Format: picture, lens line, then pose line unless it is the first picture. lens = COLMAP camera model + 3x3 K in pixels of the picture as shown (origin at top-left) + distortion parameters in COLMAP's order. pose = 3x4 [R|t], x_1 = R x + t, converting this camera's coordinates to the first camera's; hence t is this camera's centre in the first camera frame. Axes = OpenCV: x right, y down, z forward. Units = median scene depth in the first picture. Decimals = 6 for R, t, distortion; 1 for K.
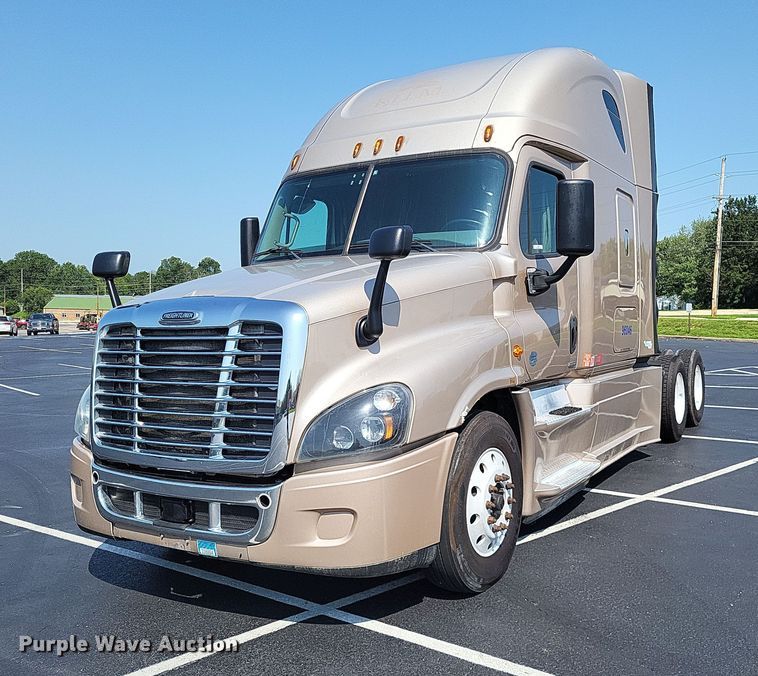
lens RADIAL K [[768.1, 0, 382.5], [0, 768.1, 337.9], [0, 0, 1]] dist [0.012927, 0.000000]
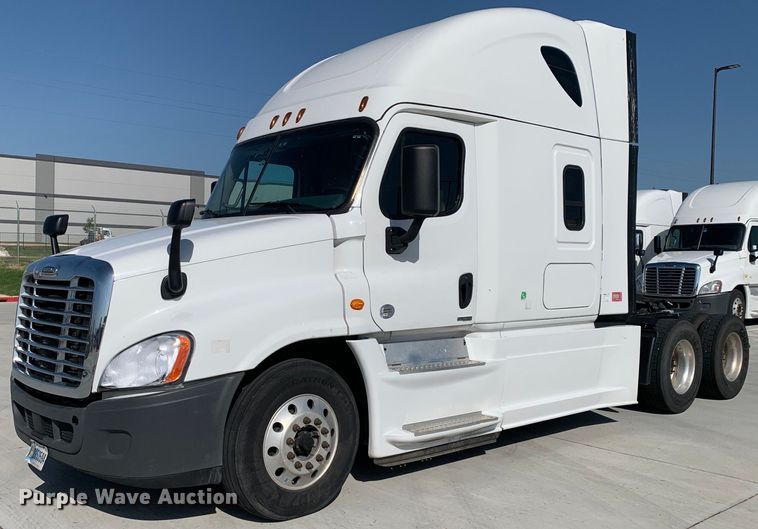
lens RADIAL K [[784.4, 0, 374.0], [0, 784.4, 269.3], [0, 0, 1]] dist [-0.020460, 0.000000]
pose [[0.953963, 0.016820, -0.299451, 0.520456], [-0.020617, 0.999742, -0.009526, -0.023607], [0.299214, 0.015261, 0.954064, -0.051275]]
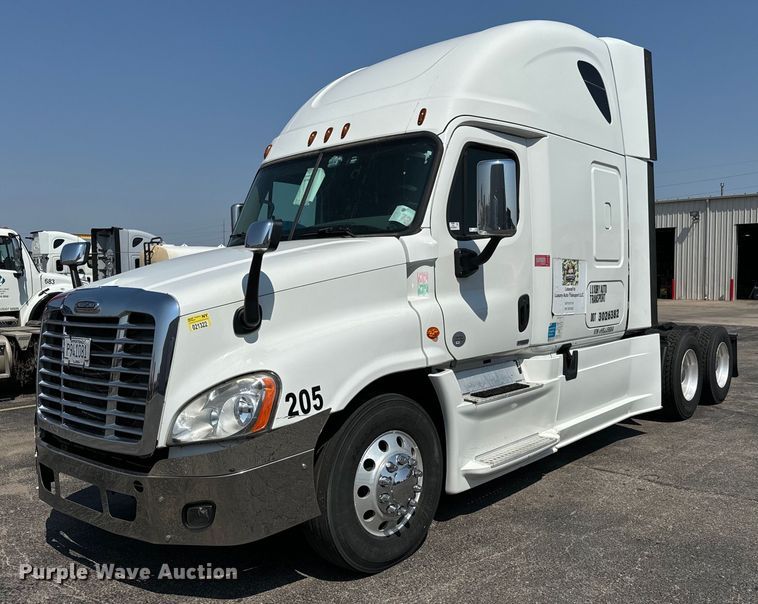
lens RADIAL K [[682.7, 0, 379.1], [0, 682.7, 317.7], [0, 0, 1]] dist [0.011551, -0.030757]
pose [[0.982527, -0.000649, -0.186117, 0.266322], [0.007125, 0.999392, 0.034129, -0.034589], [0.185981, -0.034858, 0.981935, 0.105370]]
